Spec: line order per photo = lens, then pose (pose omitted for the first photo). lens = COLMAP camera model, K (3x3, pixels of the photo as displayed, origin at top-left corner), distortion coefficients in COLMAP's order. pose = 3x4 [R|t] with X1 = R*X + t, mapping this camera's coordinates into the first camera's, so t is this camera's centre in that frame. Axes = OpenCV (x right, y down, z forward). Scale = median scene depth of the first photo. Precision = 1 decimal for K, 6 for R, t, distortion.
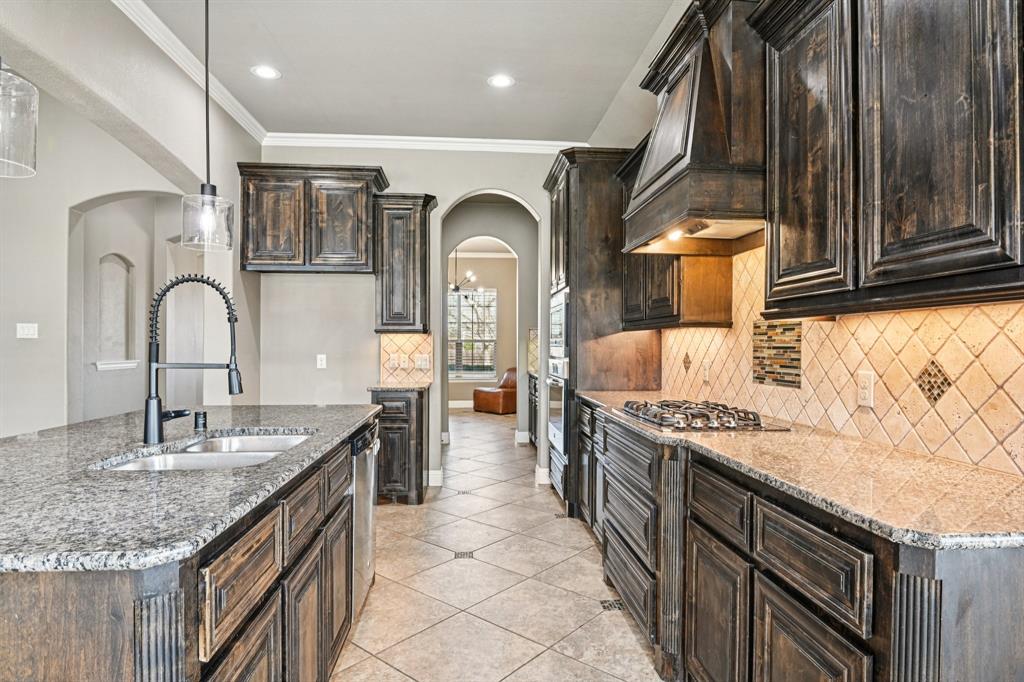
lens RADIAL K [[591.8, 0, 496.6], [0, 591.8, 346.5], [0, 0, 1]] dist [-0.023180, -0.012357]
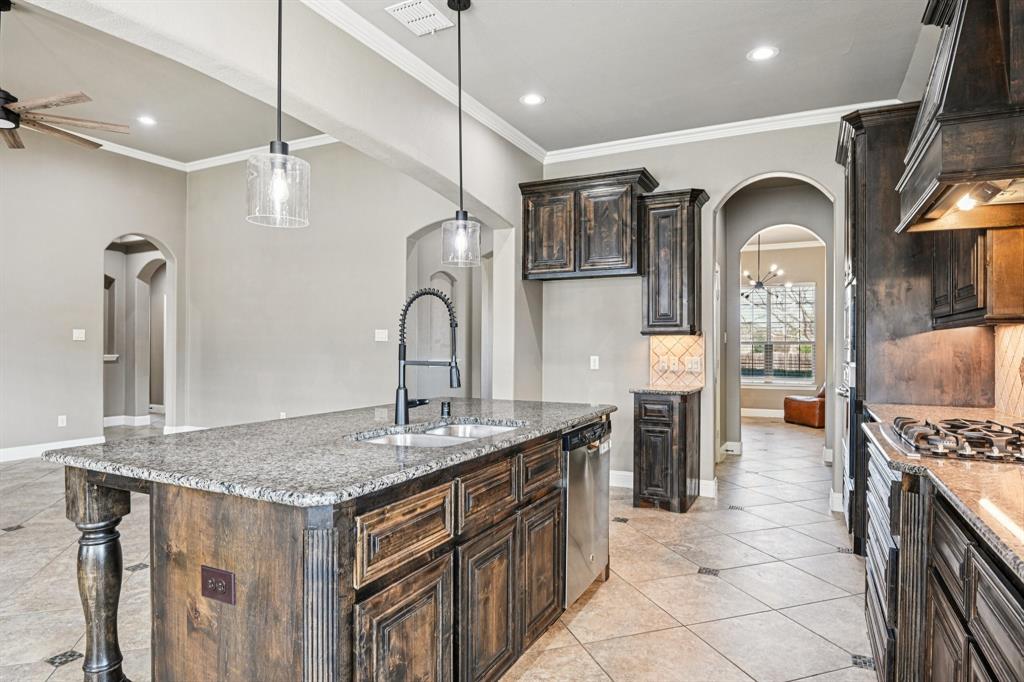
lens RADIAL K [[591.8, 0, 470.9], [0, 591.8, 347.9], [0, 0, 1]] dist [-0.023180, -0.012357]
pose [[0.832726, 0.002909, -0.553678, 0.127890], [-0.003711, 0.999993, -0.000326, 0.000647], [0.553673, 0.002326, 0.832731, 0.013046]]
